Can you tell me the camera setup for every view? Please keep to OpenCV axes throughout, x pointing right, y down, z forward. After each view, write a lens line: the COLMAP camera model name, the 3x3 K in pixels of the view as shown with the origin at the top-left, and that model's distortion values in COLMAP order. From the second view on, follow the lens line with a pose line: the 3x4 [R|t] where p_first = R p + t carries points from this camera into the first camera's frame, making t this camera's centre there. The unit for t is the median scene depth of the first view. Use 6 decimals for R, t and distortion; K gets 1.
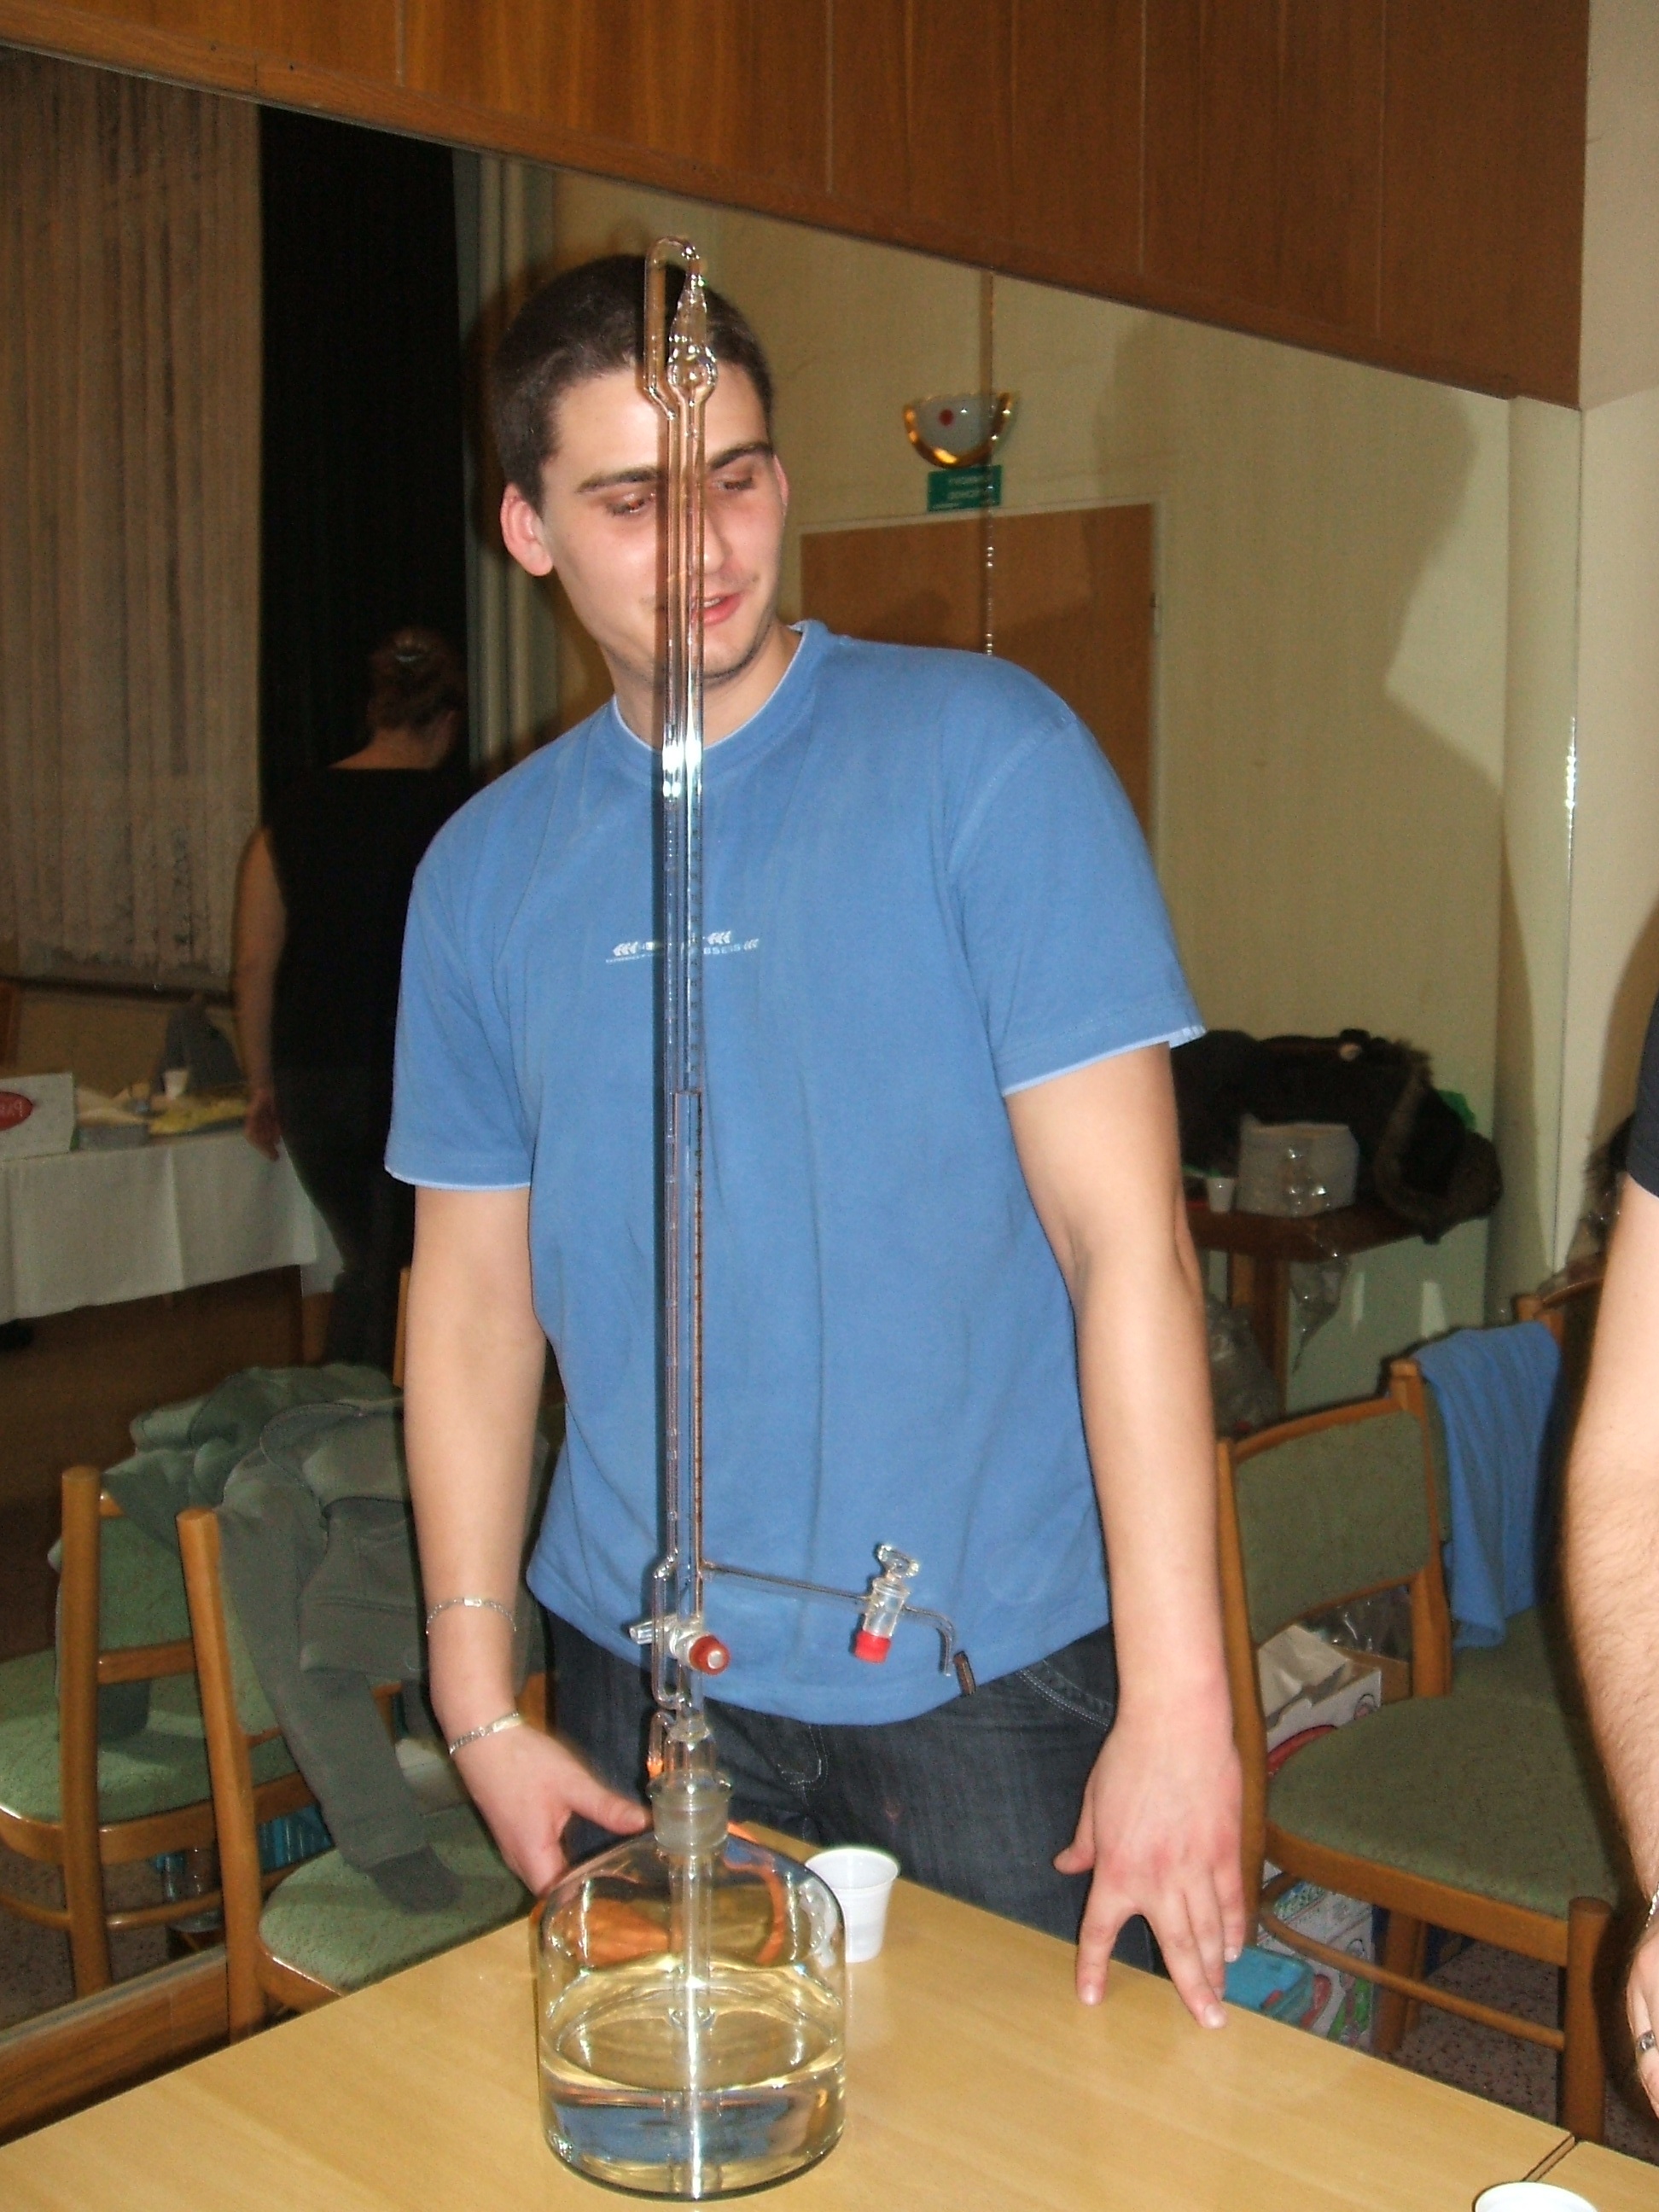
lens RADIAL K [[2402.3, 0, 829.5], [0, 2402.3, 1106.0], [0, 0, 1]] dist [-0.107059, 0.010471]
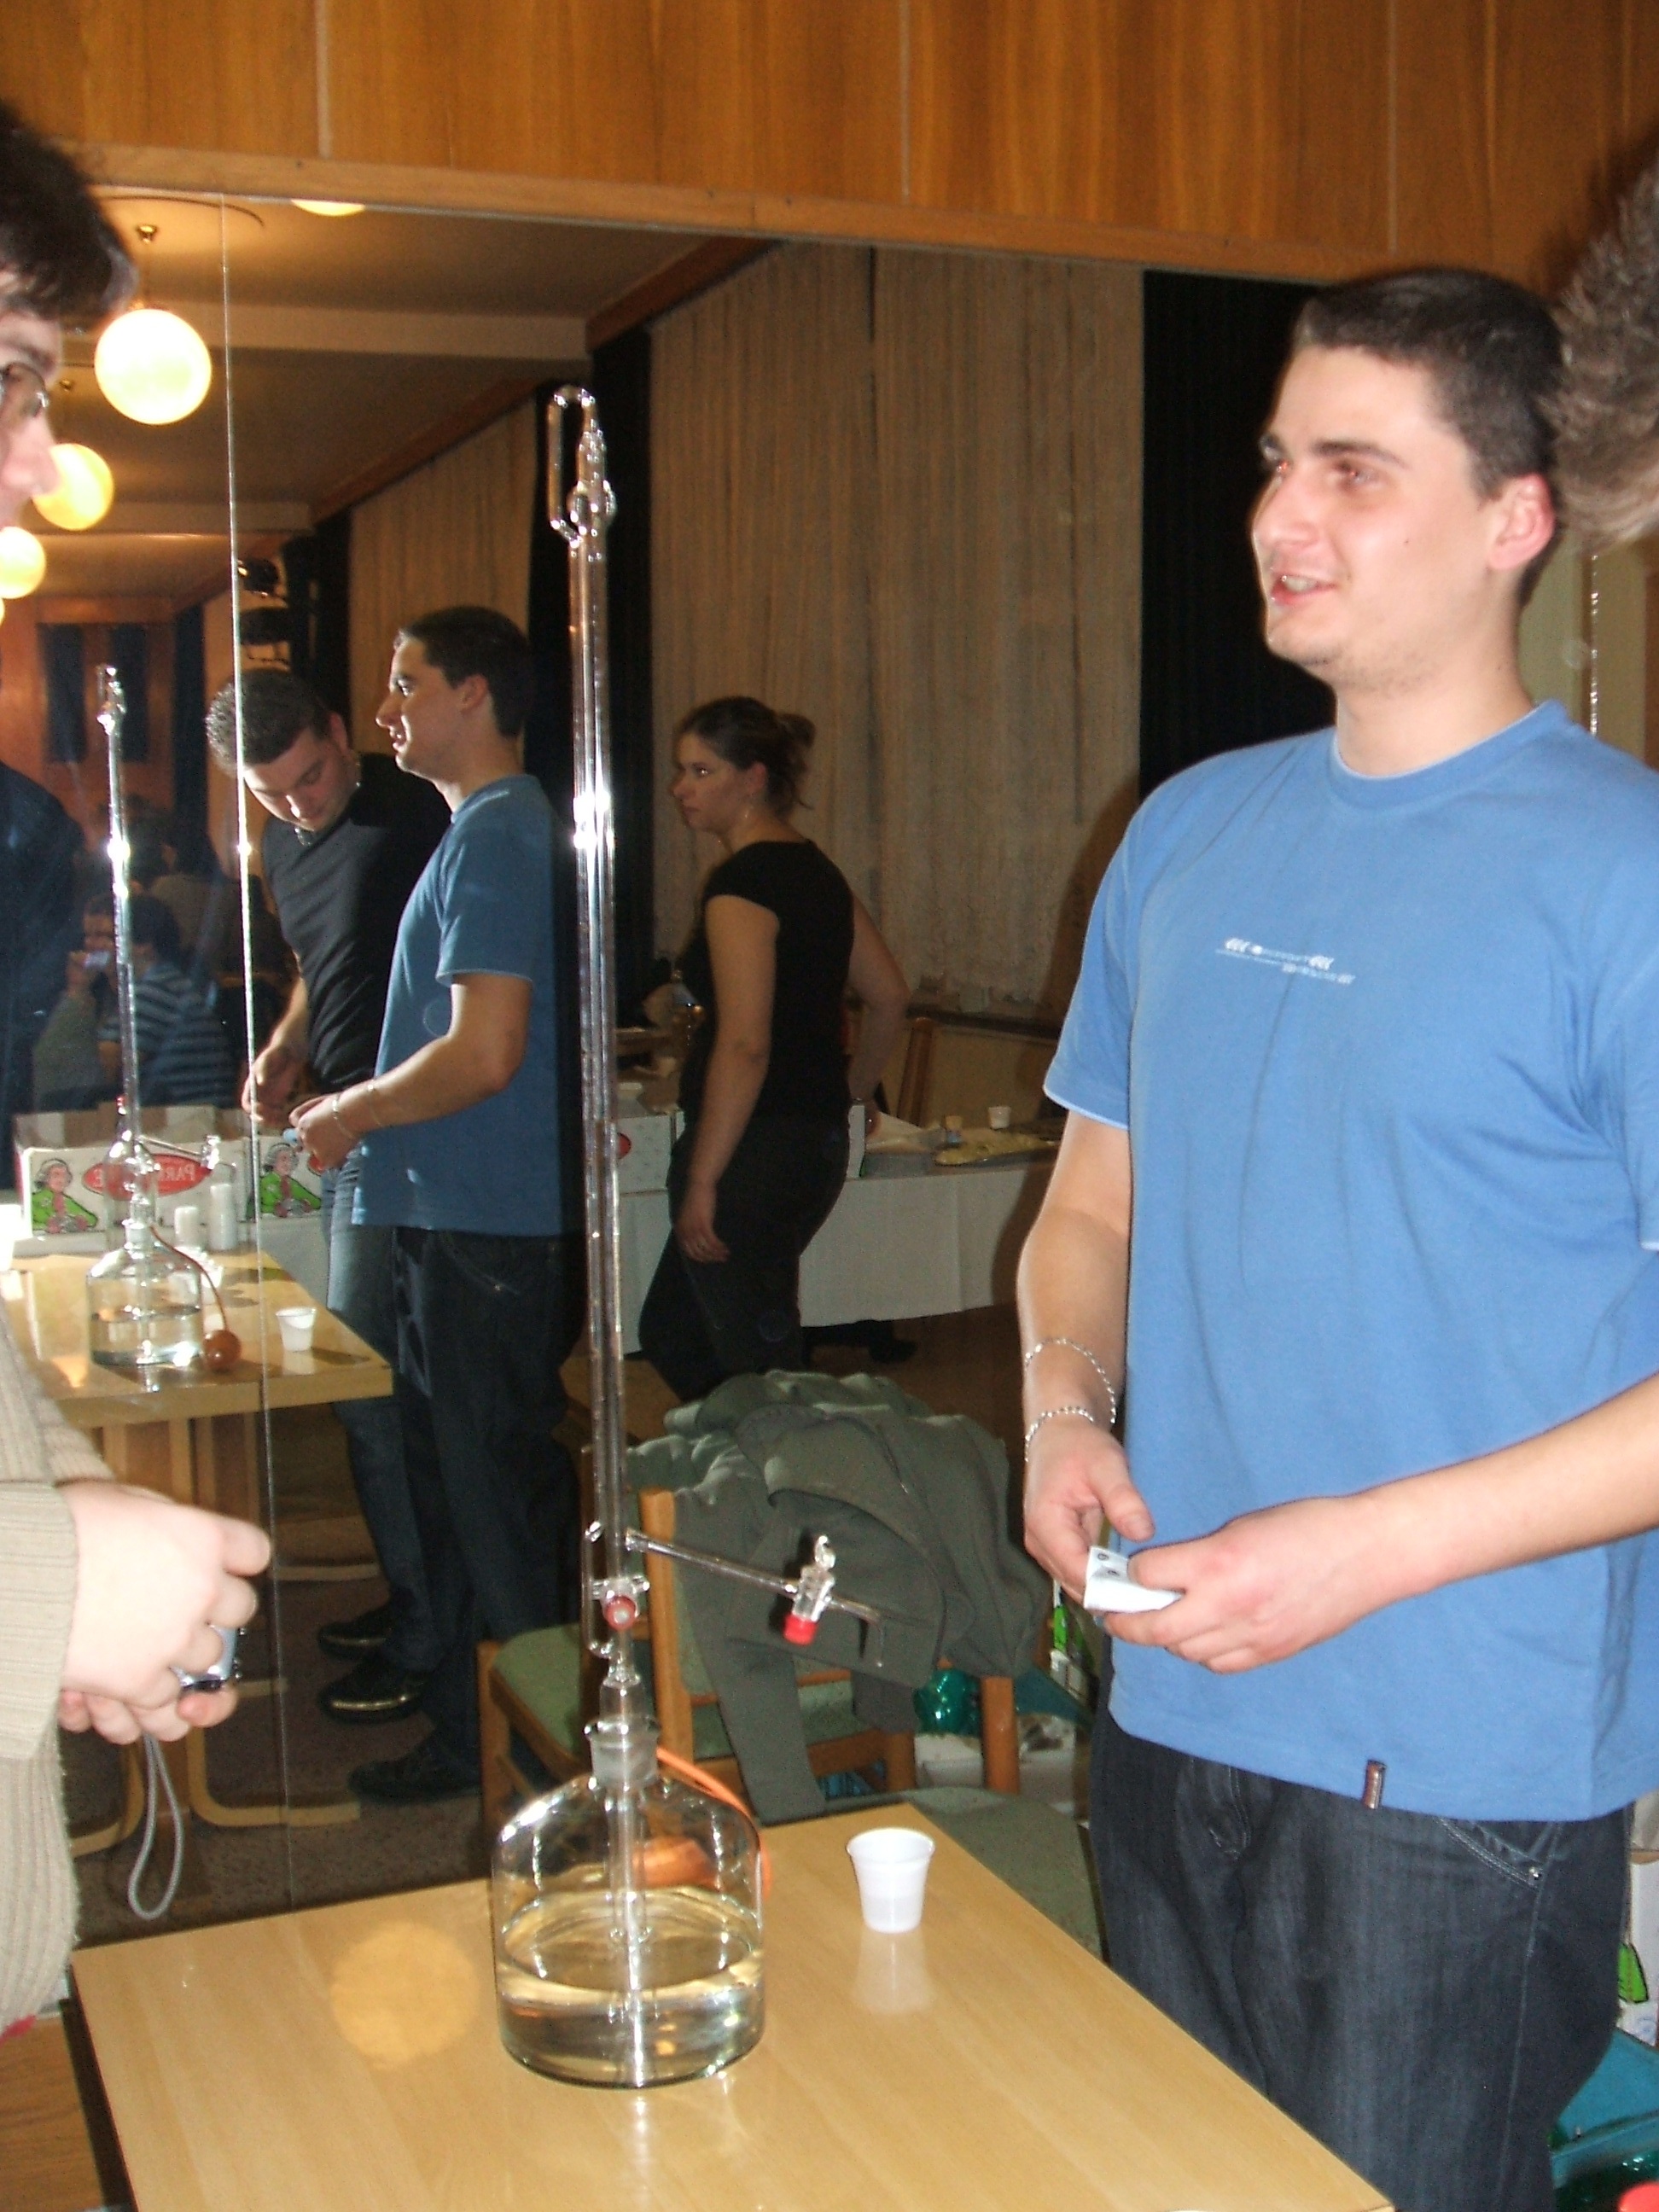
lens RADIAL K [[2402.3, 0, 829.5], [0, 2402.3, 1106.0], [0, 0, 1]] dist [-0.107059, 0.010471]
pose [[0.911776, 0.030287, -0.409570, 0.212984], [-0.038138, 0.999212, -0.011012, -0.001284], [0.408914, 0.025660, 0.912212, -0.004174]]
